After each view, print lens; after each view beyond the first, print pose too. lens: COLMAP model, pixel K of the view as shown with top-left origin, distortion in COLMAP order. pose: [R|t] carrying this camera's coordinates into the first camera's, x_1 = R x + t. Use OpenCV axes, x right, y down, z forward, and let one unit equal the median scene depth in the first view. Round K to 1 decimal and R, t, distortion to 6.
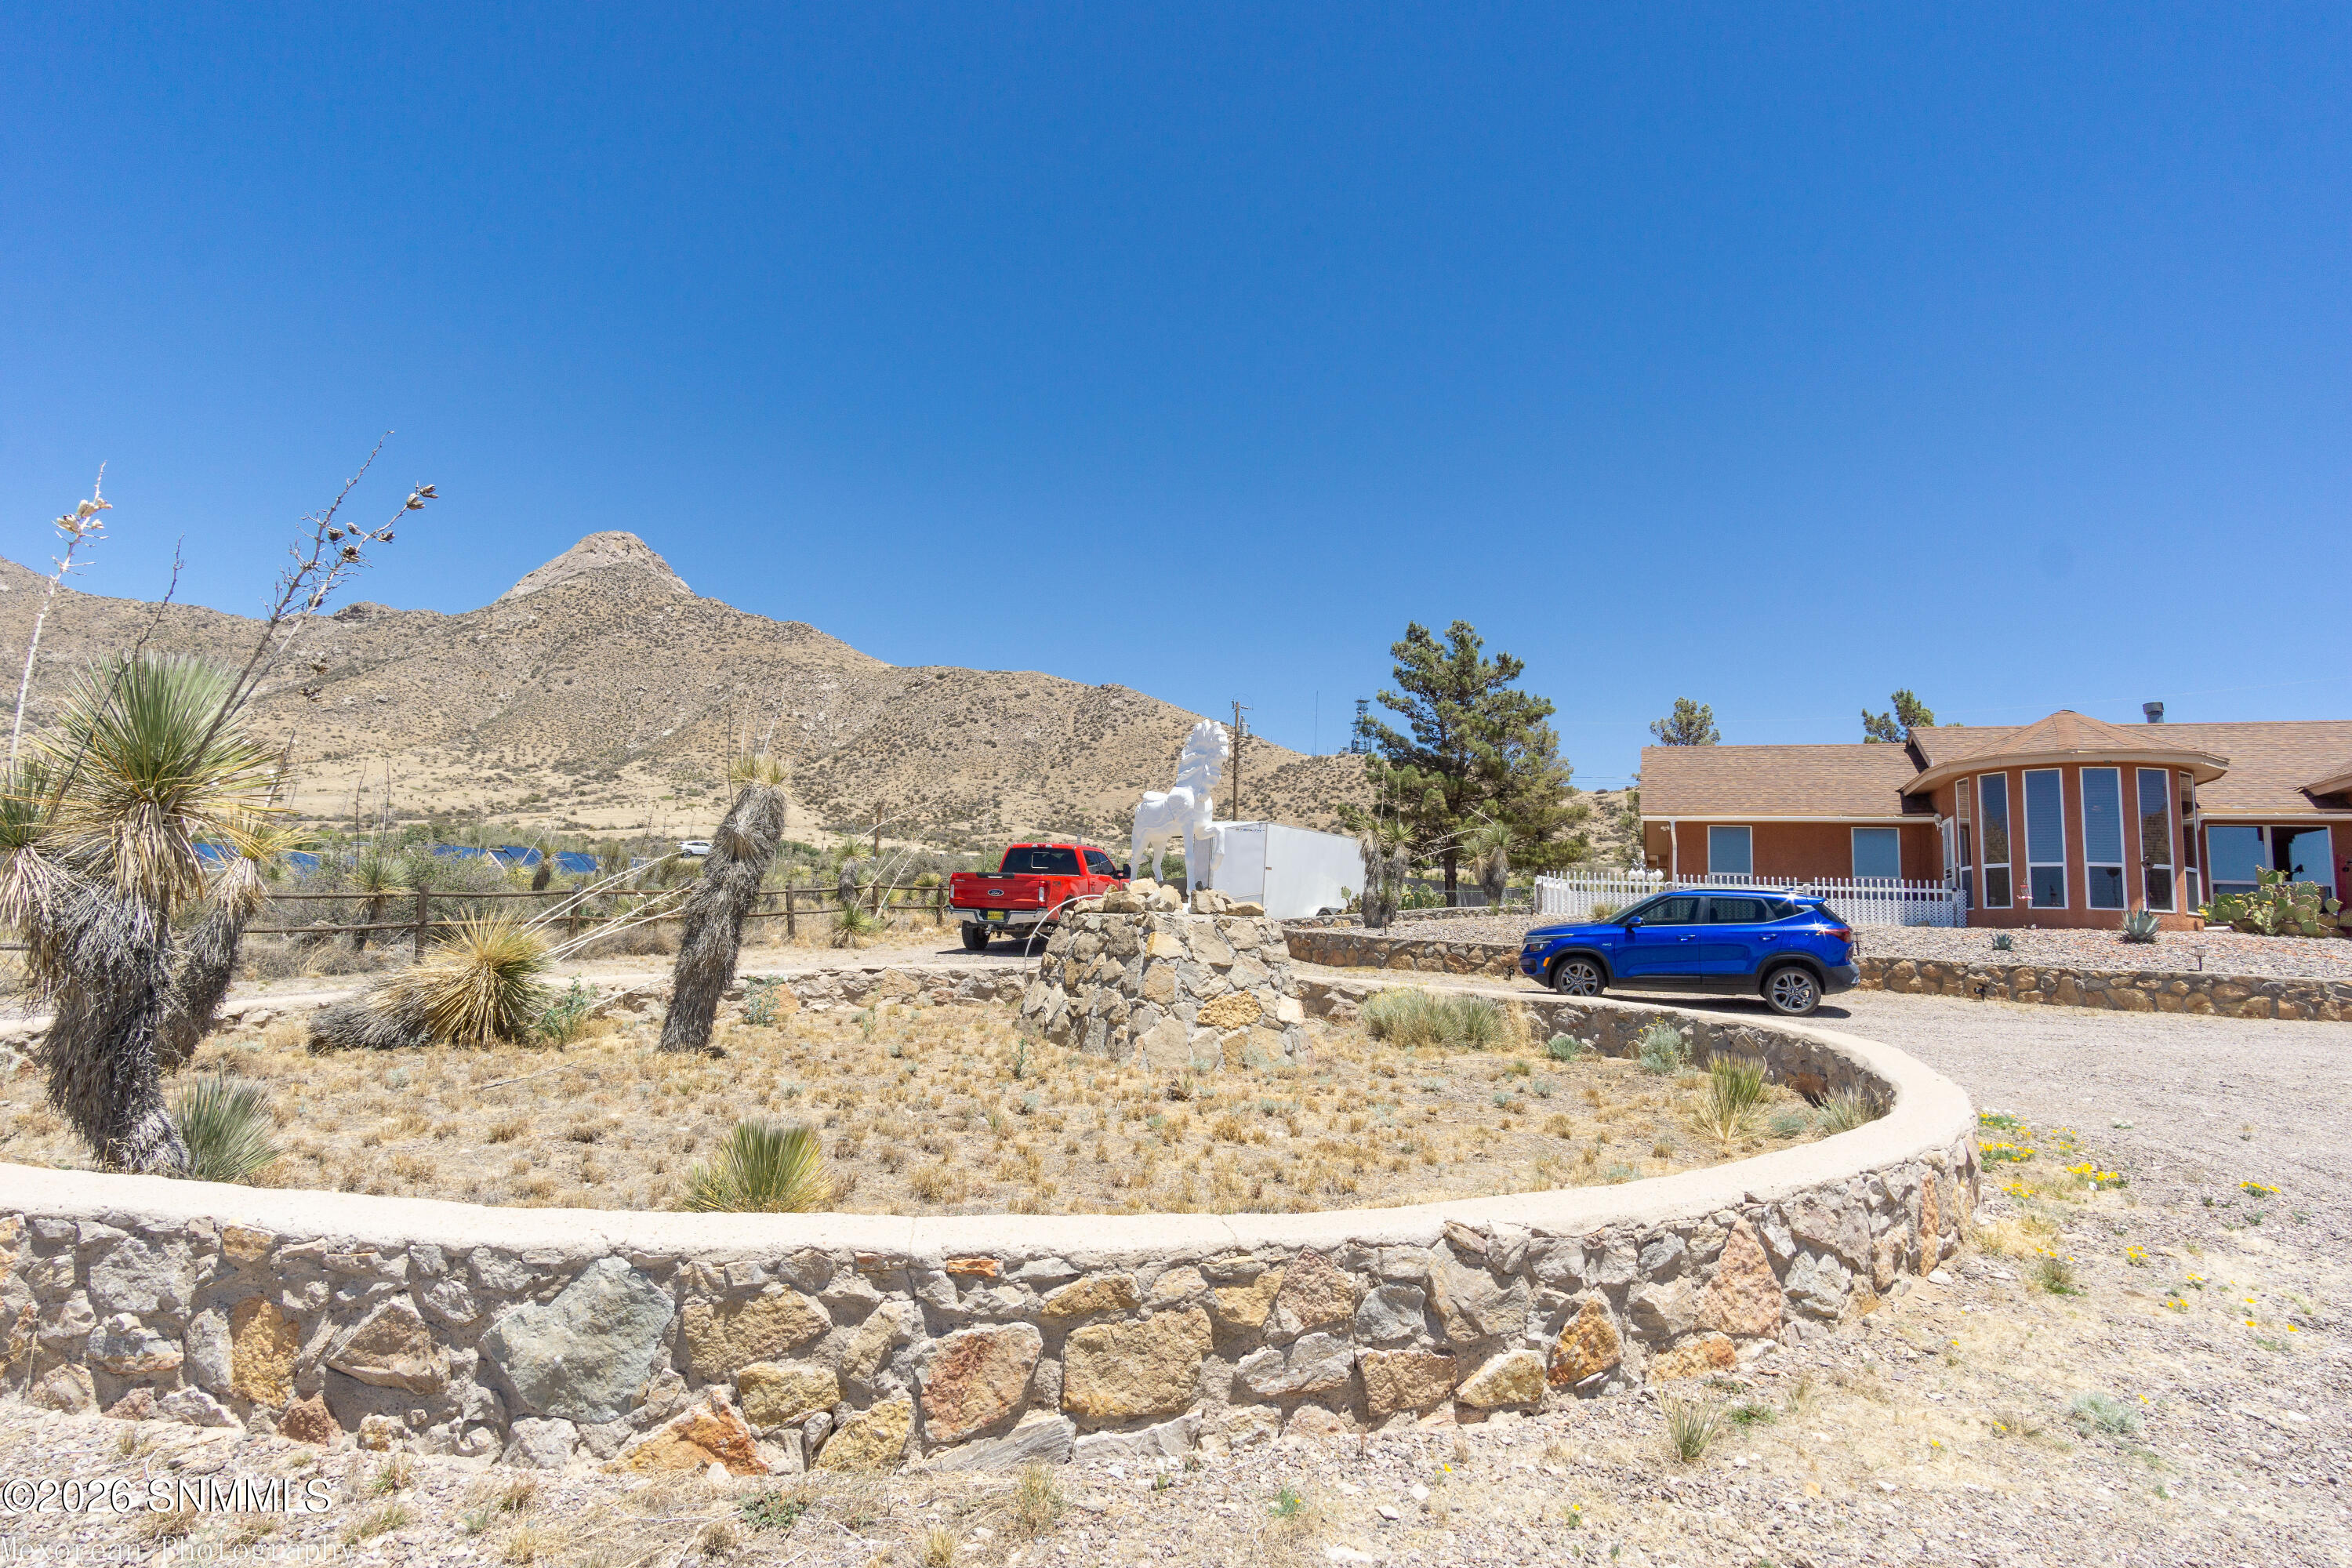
lens RADIAL K [[1226.3, 0, 1070.7], [0, 1226.3, 785.1], [0, 0, 1]] dist [0.001643, 0.000868]
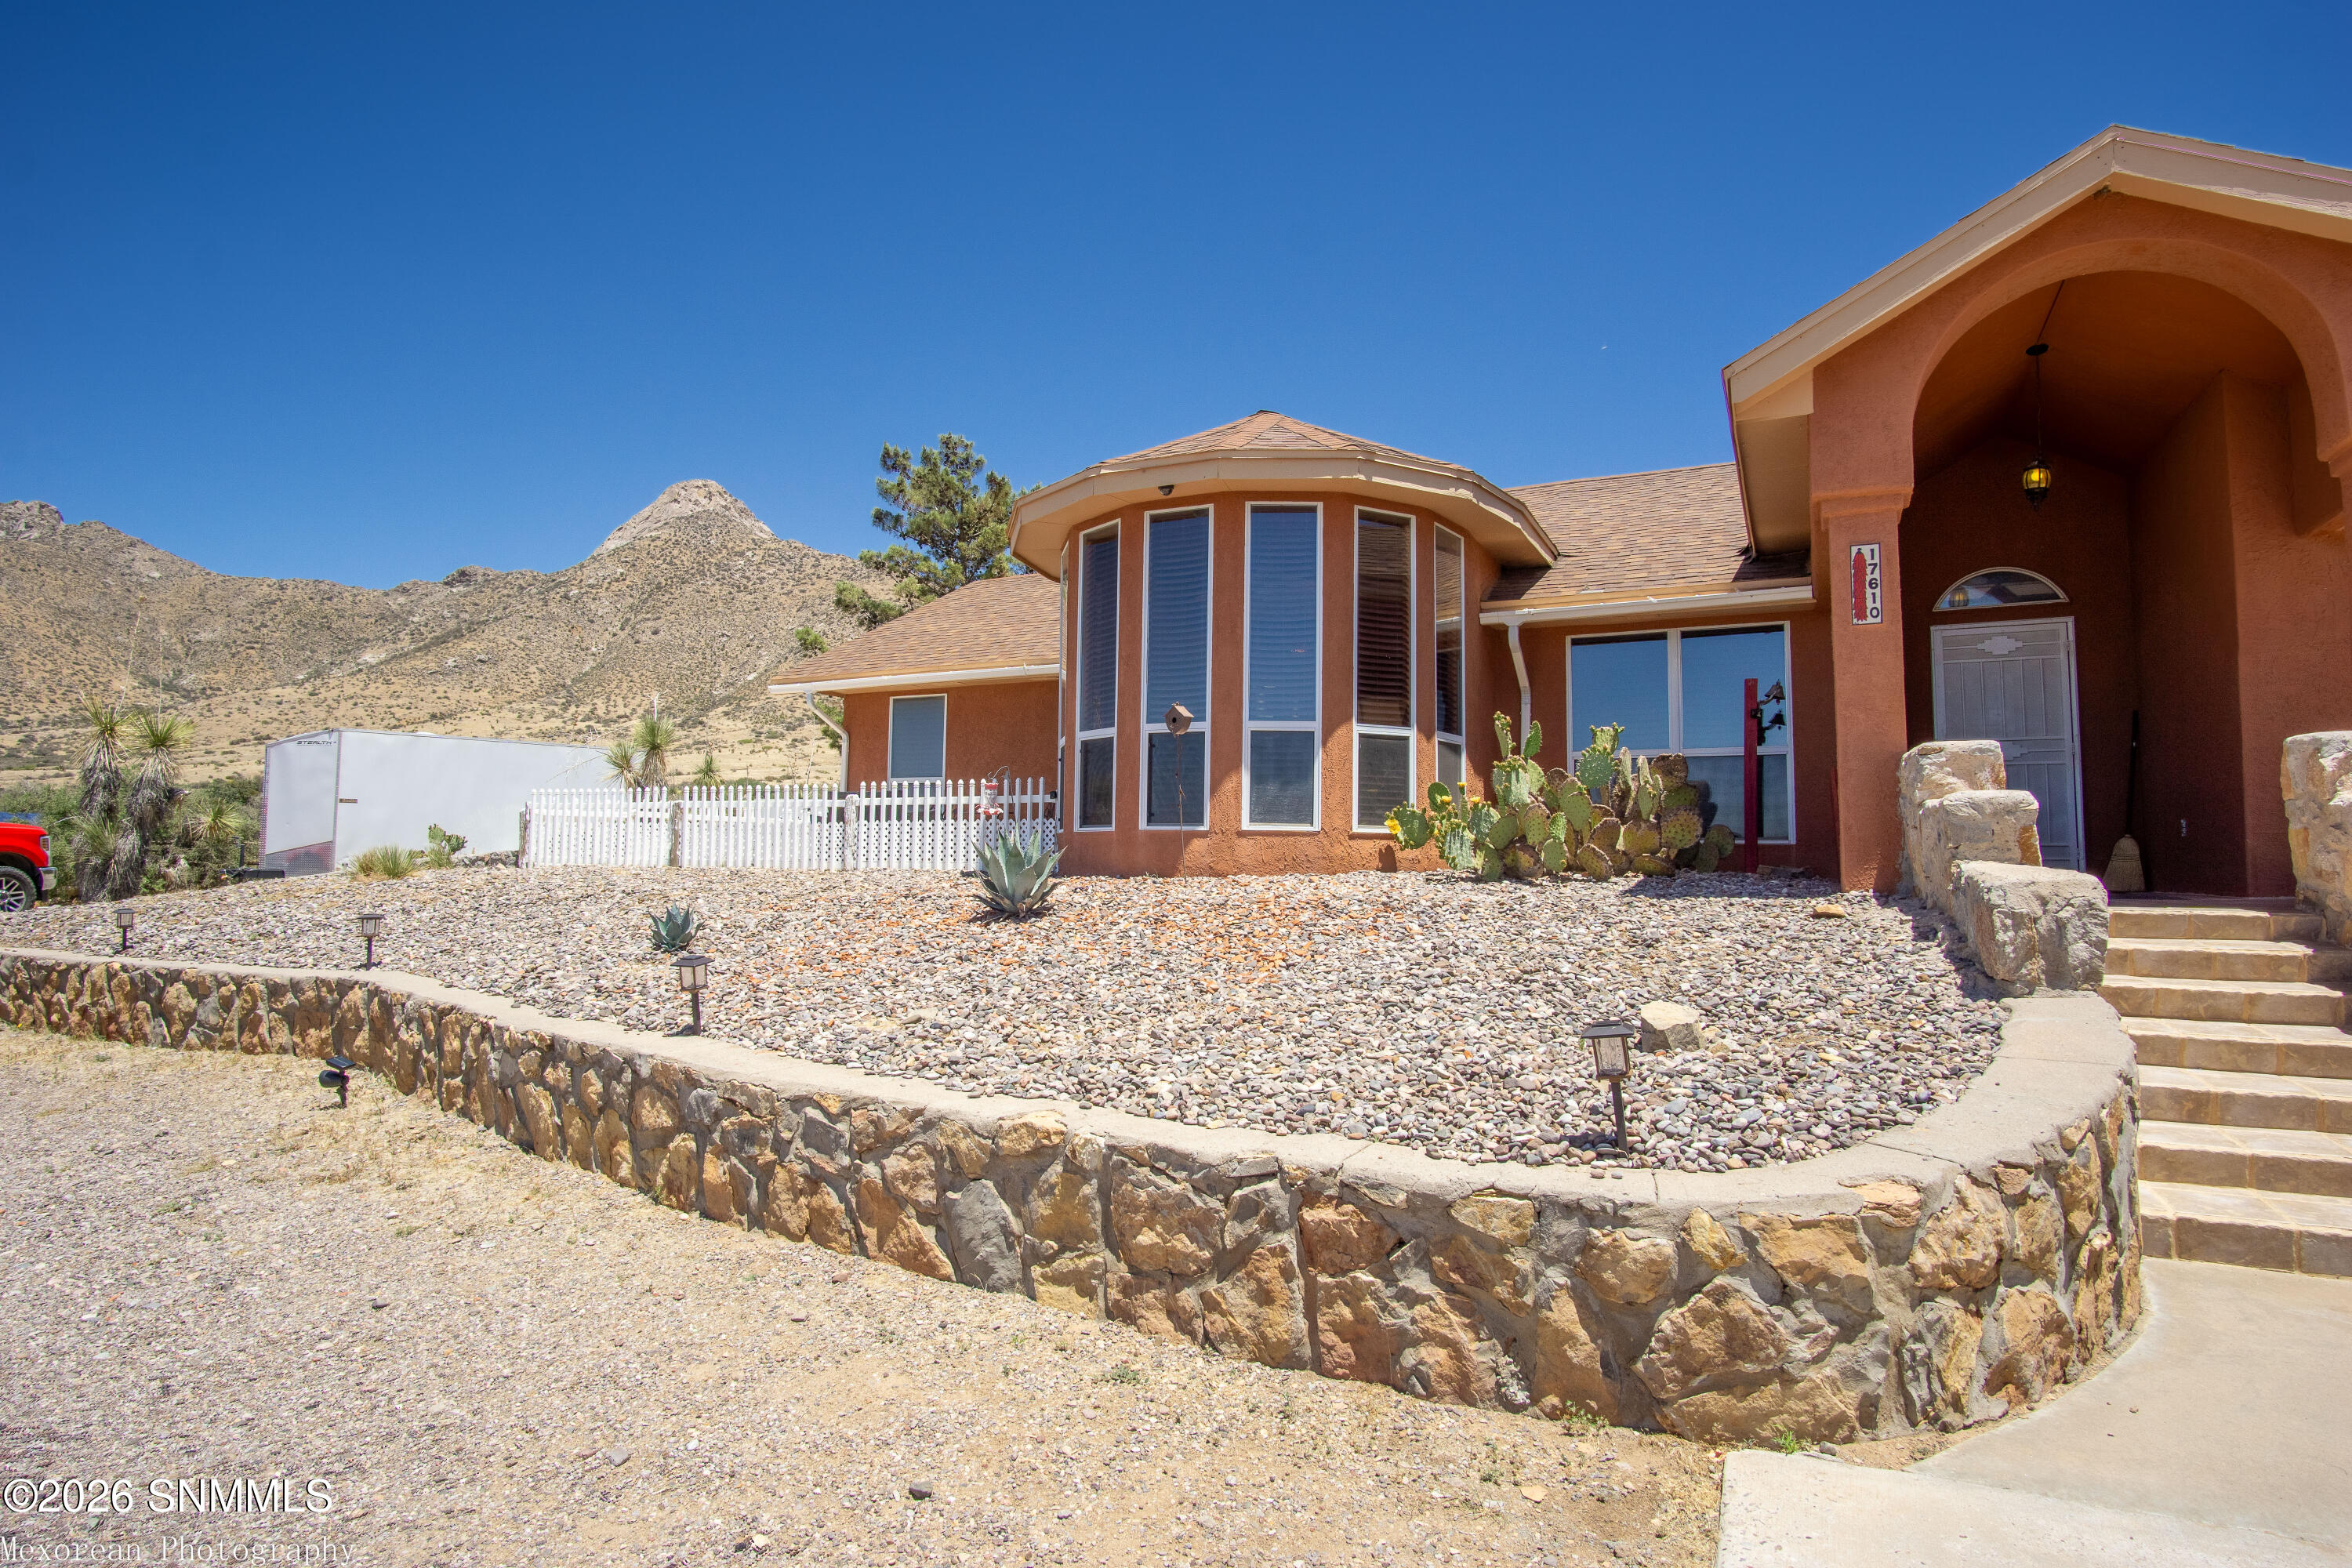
lens RADIAL K [[1163.4, 0, 1205.1], [0, 1163.4, 787.9], [0, 0, 1]] dist [-0.027363, 0.000488]
pose [[0.996004, -0.042881, -0.078343, 0.114780], [0.047722, 0.996996, 0.061013, 0.007945], [0.075491, -0.064507, 0.995058, 0.075606]]
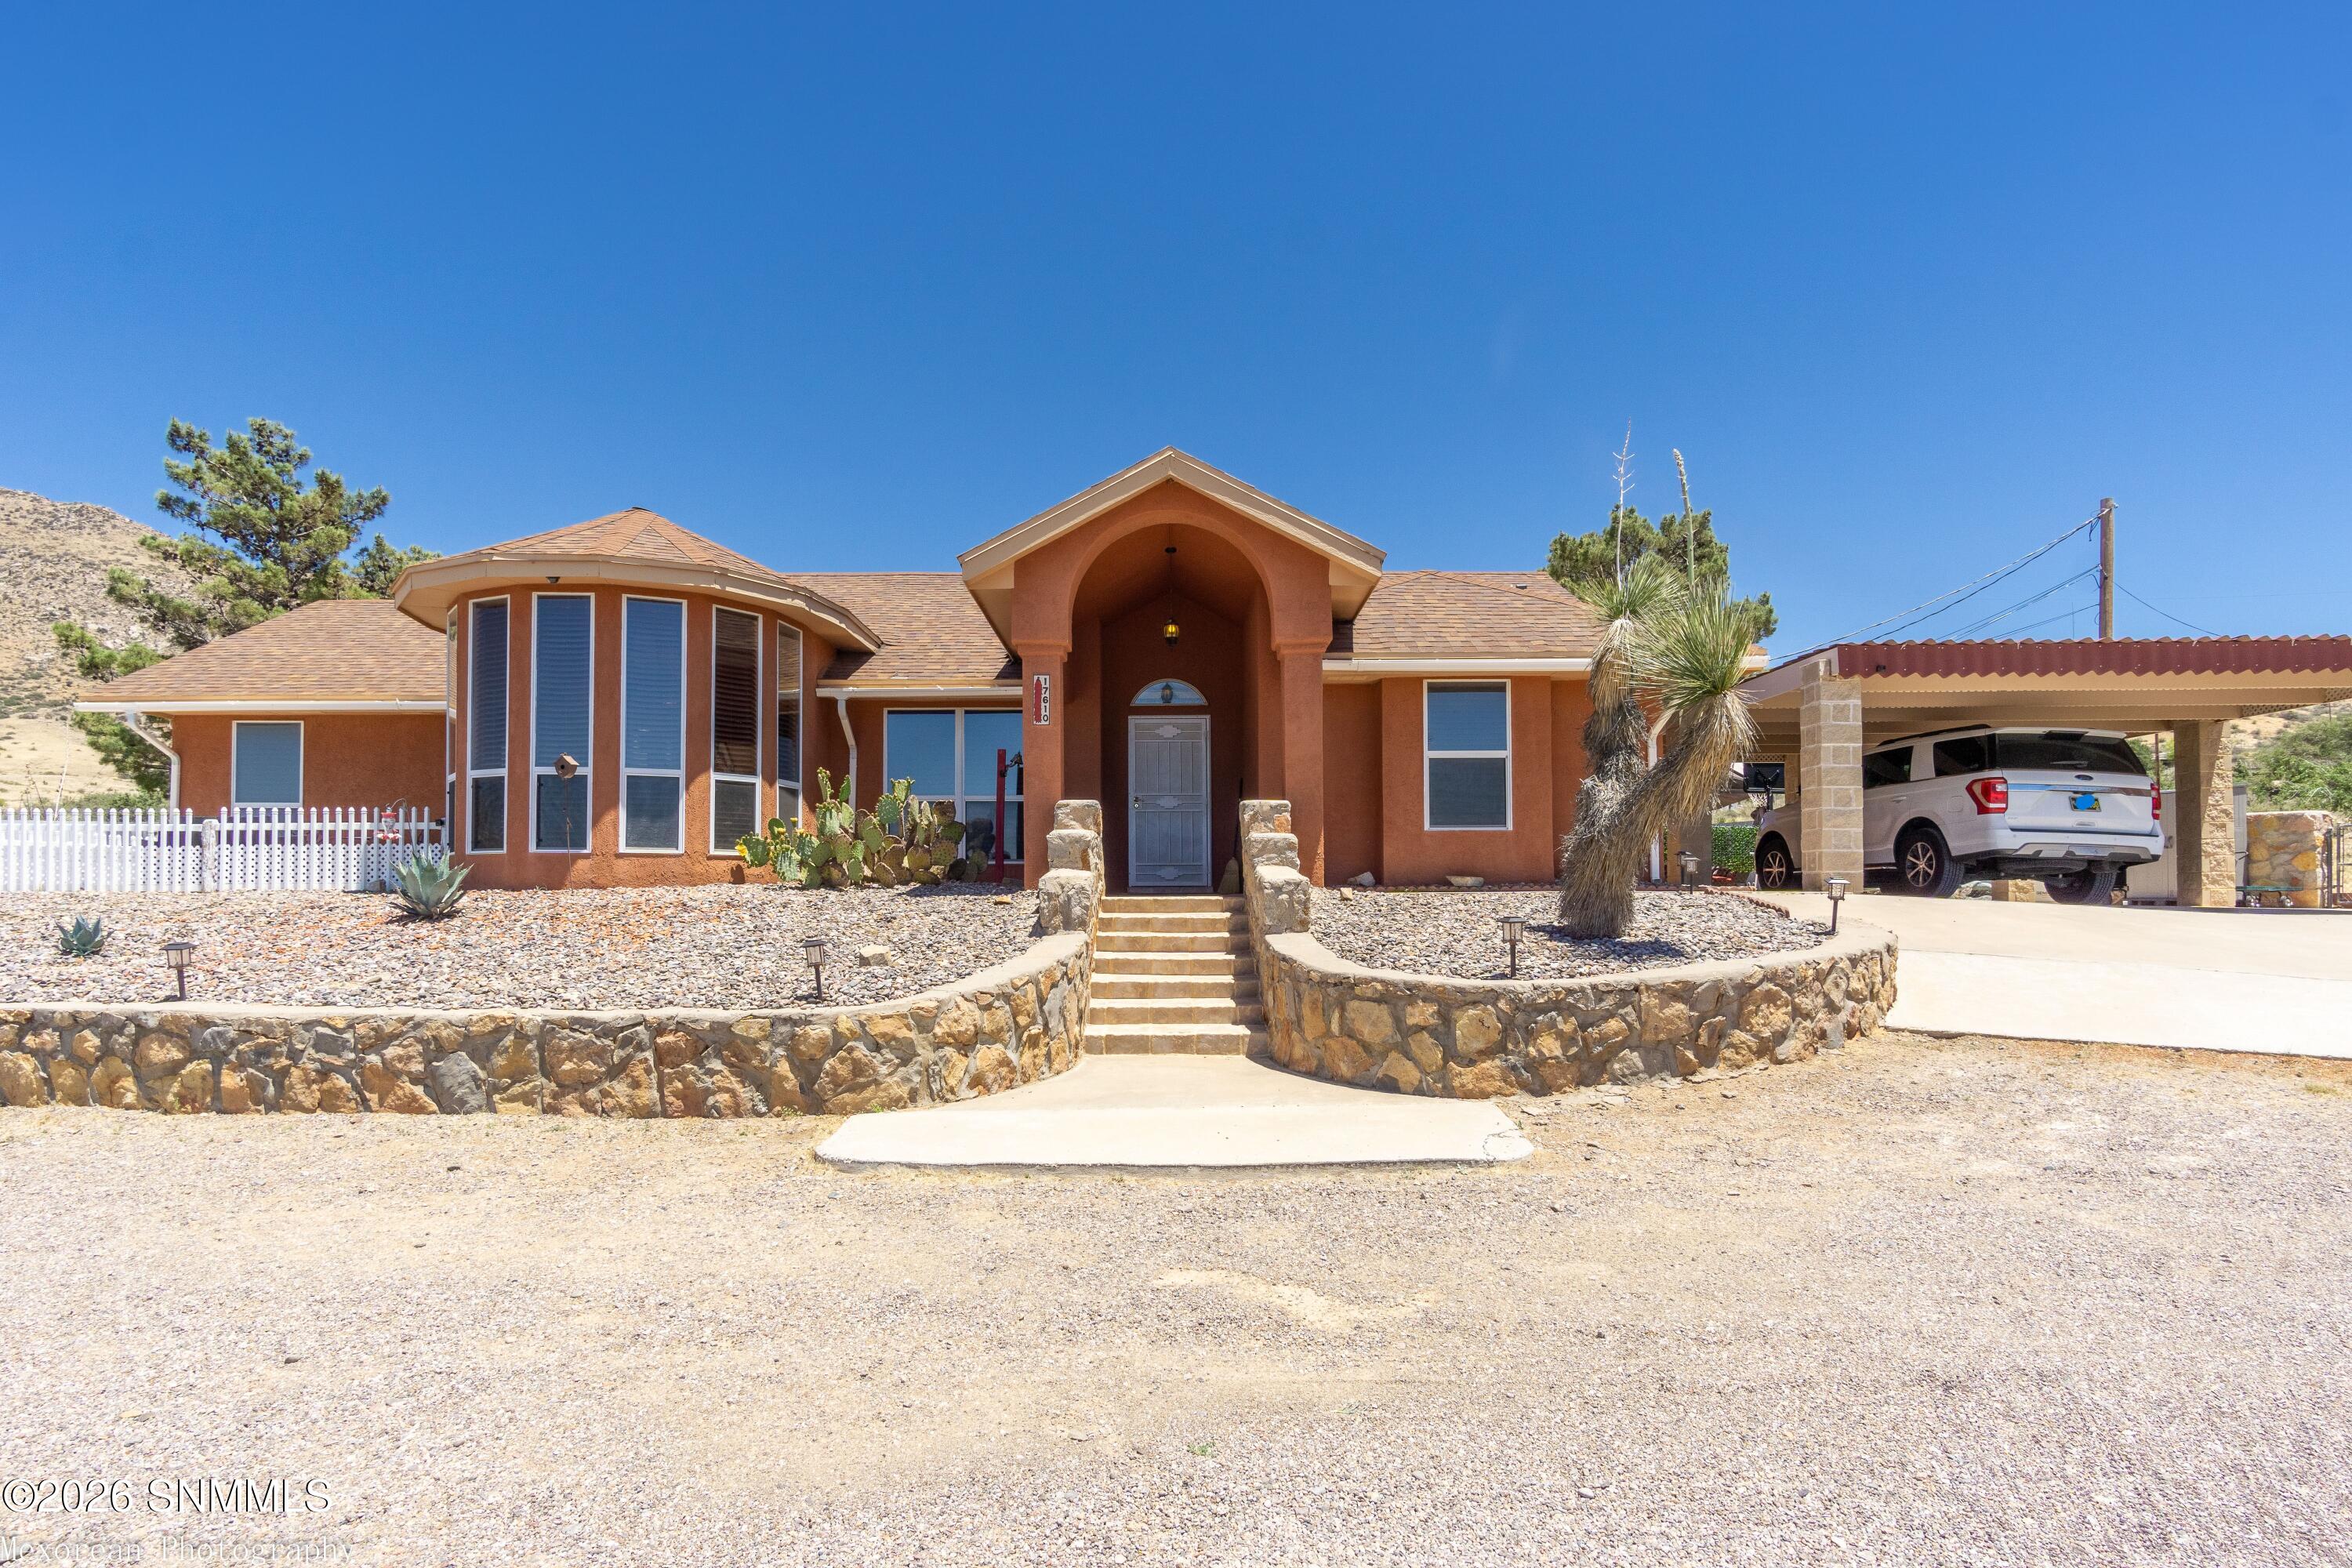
lens RADIAL K [[1213.1, 0, 1132.5], [0, 1213.1, 864.0], [0, 0, 1]] dist [0.003337, 0.001312]
pose [[0.936786, -0.041569, 0.347425, 0.115649], [0.002699, 0.993747, 0.111622, 0.005967], [-0.349893, -0.103628, 0.931040, 0.051493]]
